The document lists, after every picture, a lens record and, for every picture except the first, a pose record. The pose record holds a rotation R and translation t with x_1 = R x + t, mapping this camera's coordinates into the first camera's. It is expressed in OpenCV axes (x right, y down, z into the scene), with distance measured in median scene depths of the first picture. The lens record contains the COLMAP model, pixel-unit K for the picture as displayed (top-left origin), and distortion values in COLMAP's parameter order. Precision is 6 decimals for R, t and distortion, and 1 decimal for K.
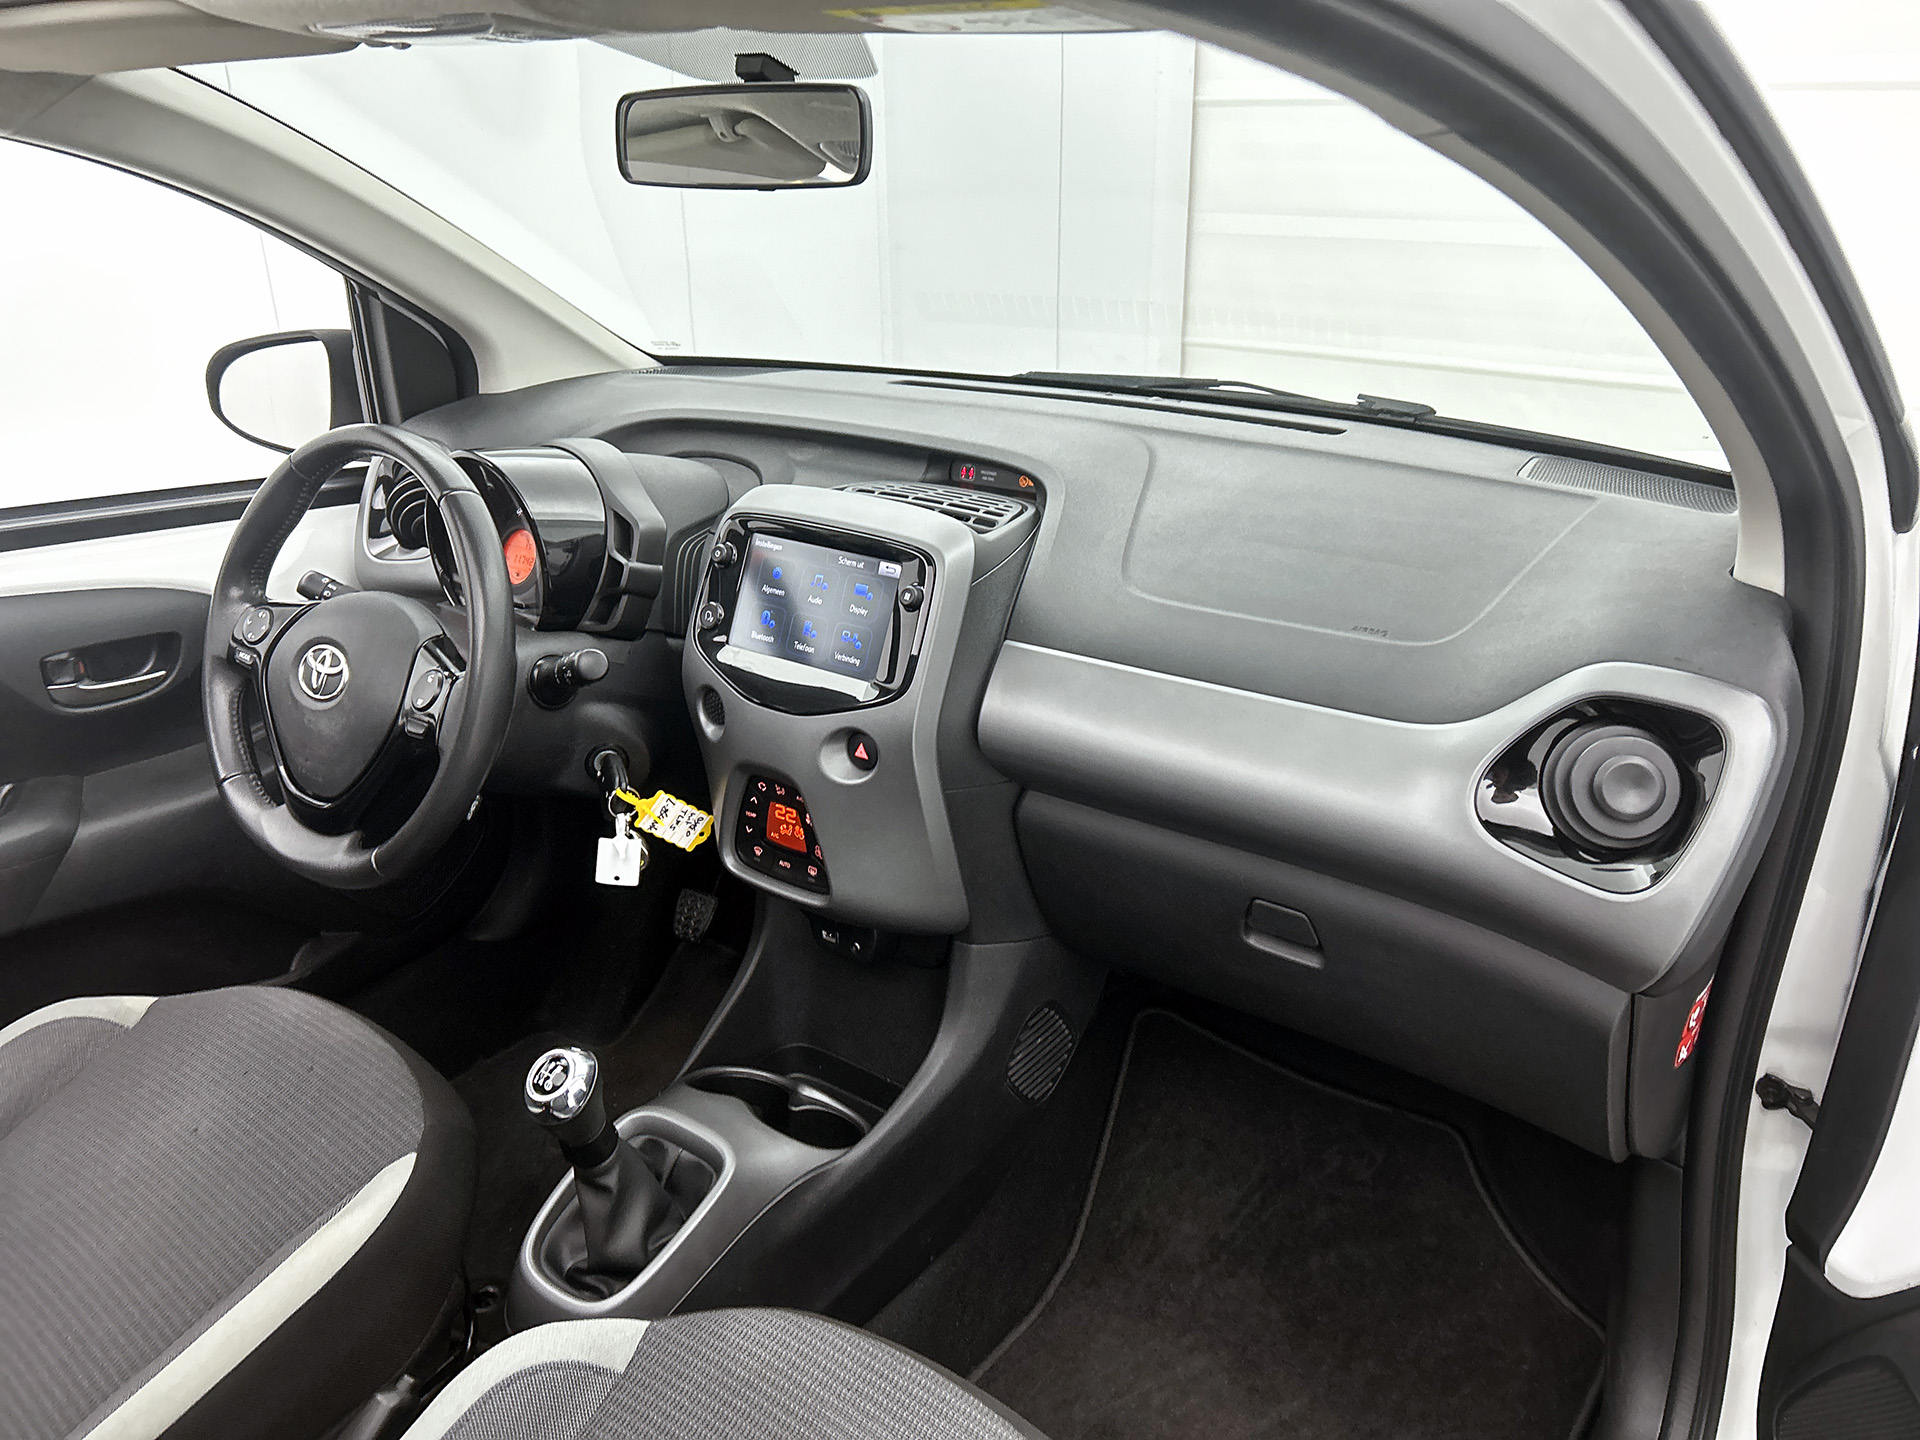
lens RADIAL K [[1429.6, 0, 968.8], [0, 1429.6, 721.9], [0, 0, 1]] dist [0.043868, -0.063191]
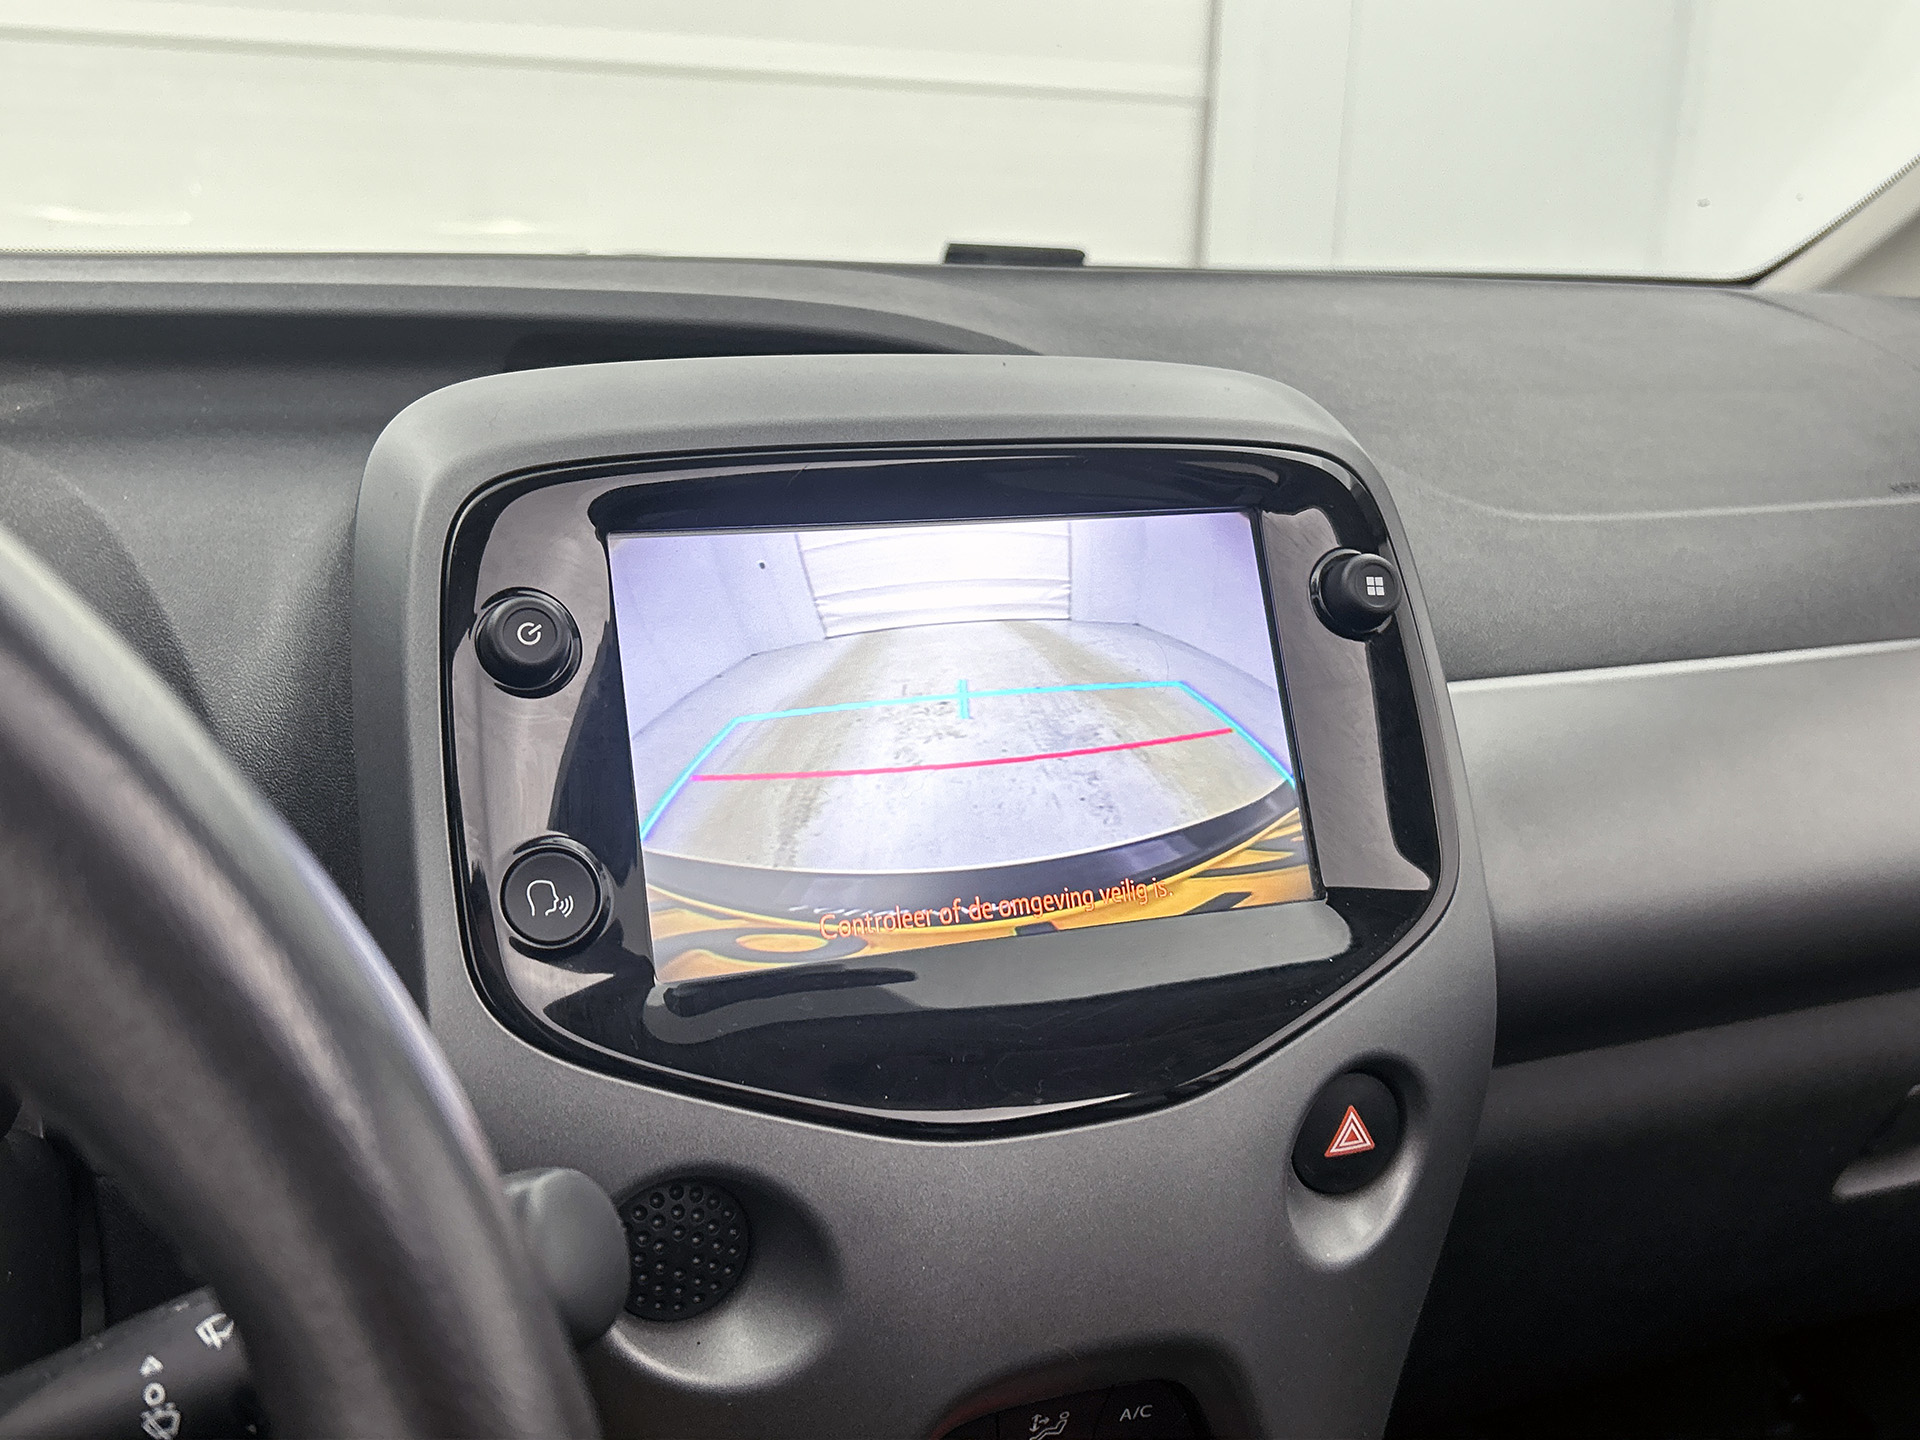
lens RADIAL K [[1860.6, 0, 960.0], [0, 1860.6, 720.0], [0, 0, 1]] dist [0.002698, -0.029984]
pose [[0.537022, -0.195030, 0.820713, -0.393063], [0.305661, 0.951781, 0.026170, -0.089955], [-0.786243, 0.236806, 0.570740, 0.771733]]
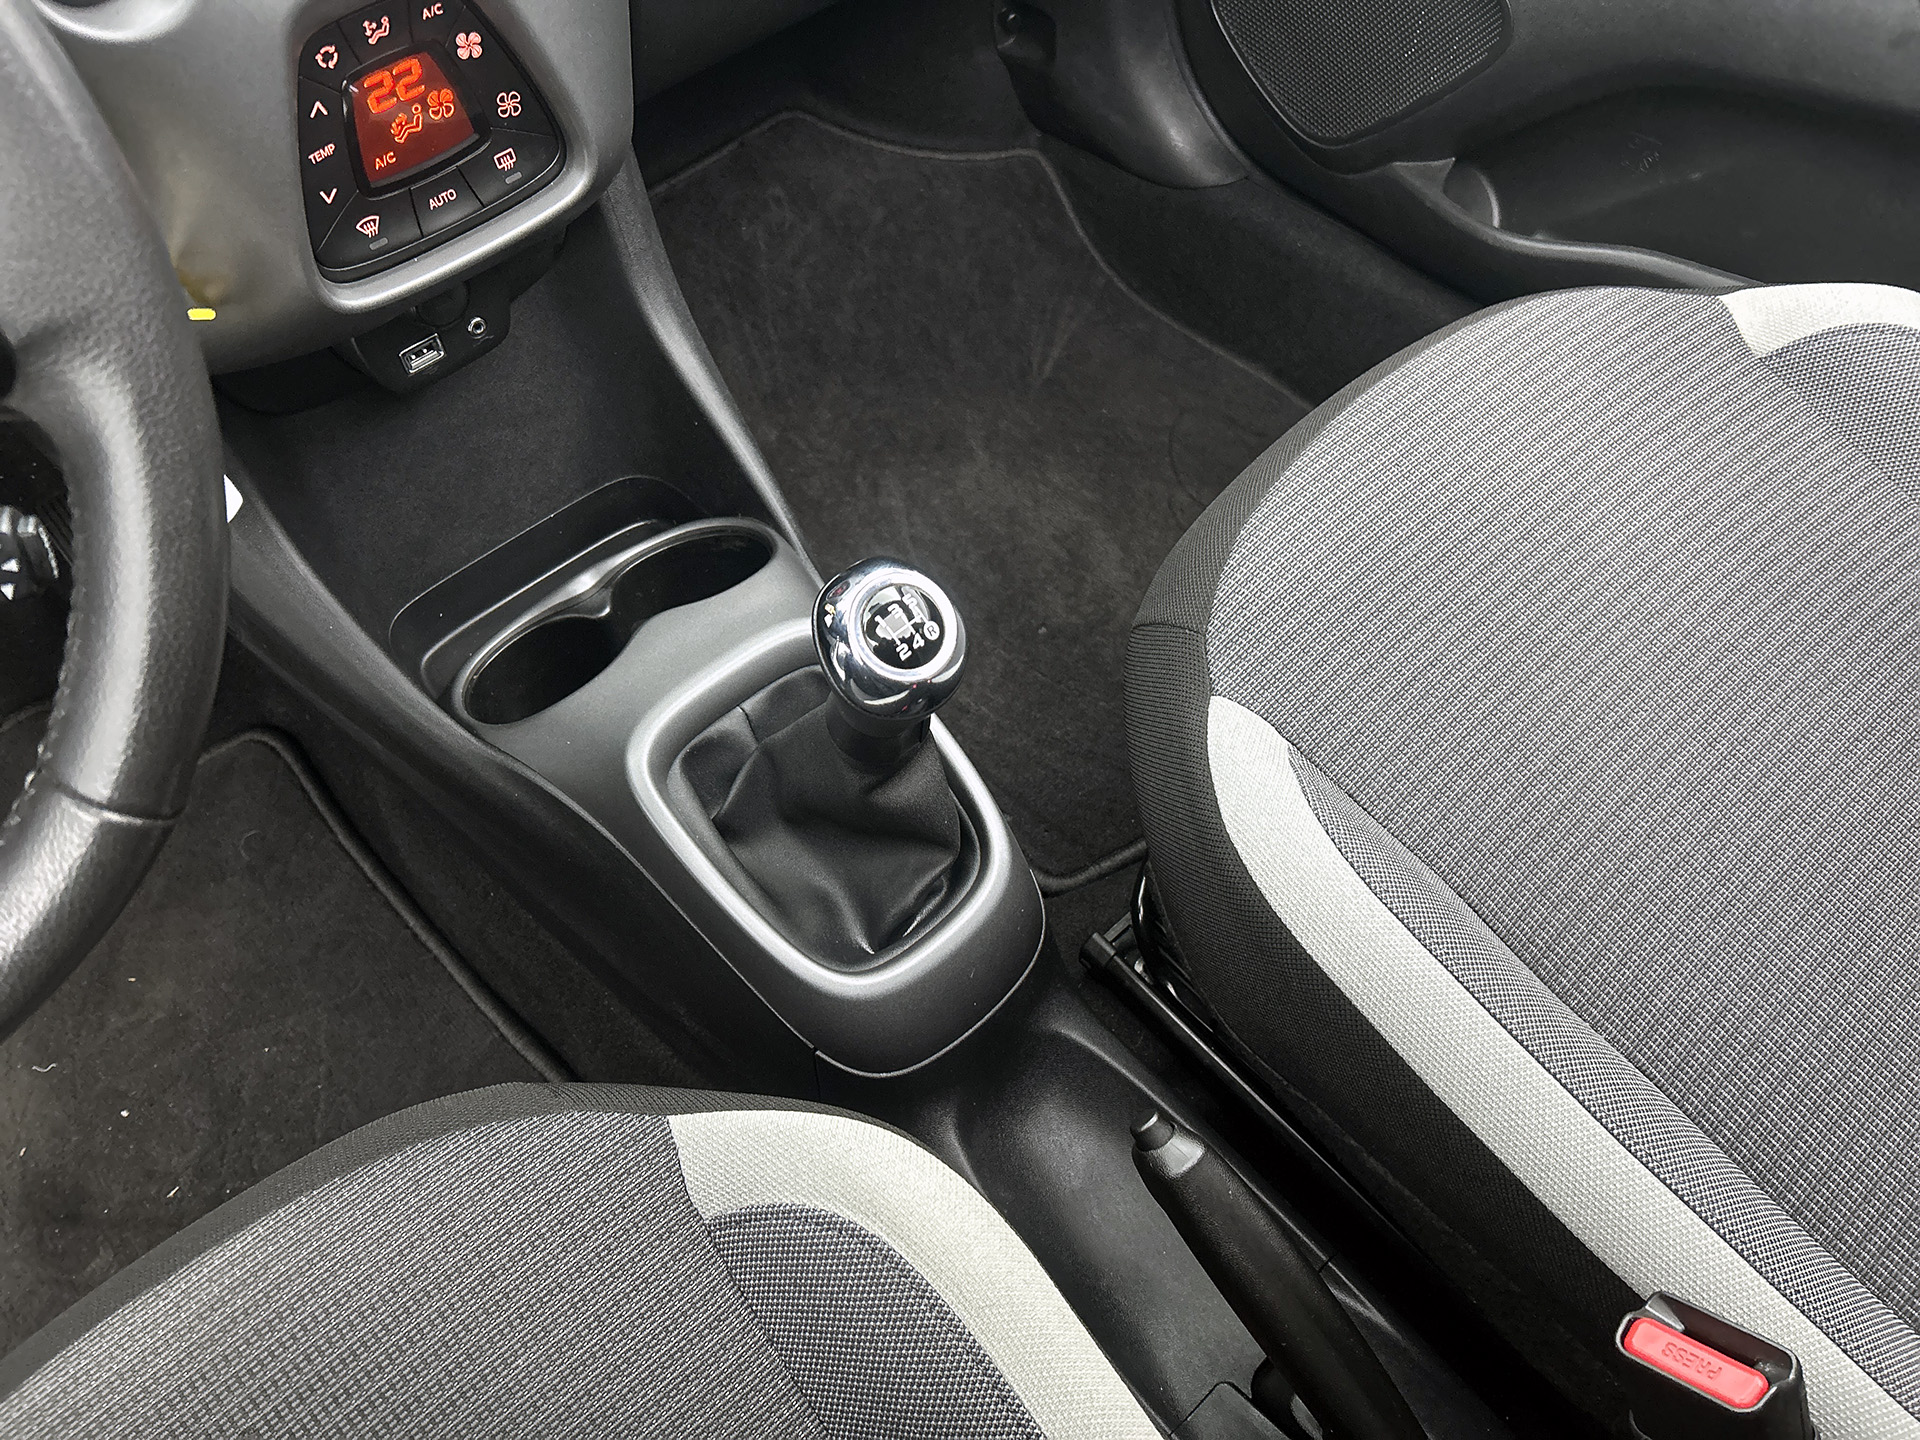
lens RADIAL K [[1429.6, 0, 968.8], [0, 1429.6, 721.9], [0, 0, 1]] dist [0.043868, -0.063191]
pose [[0.205945, -0.793902, 0.572107, -0.500508], [0.411005, 0.600748, 0.685694, -0.050117], [-0.888066, 0.093924, 0.450019, 0.656040]]
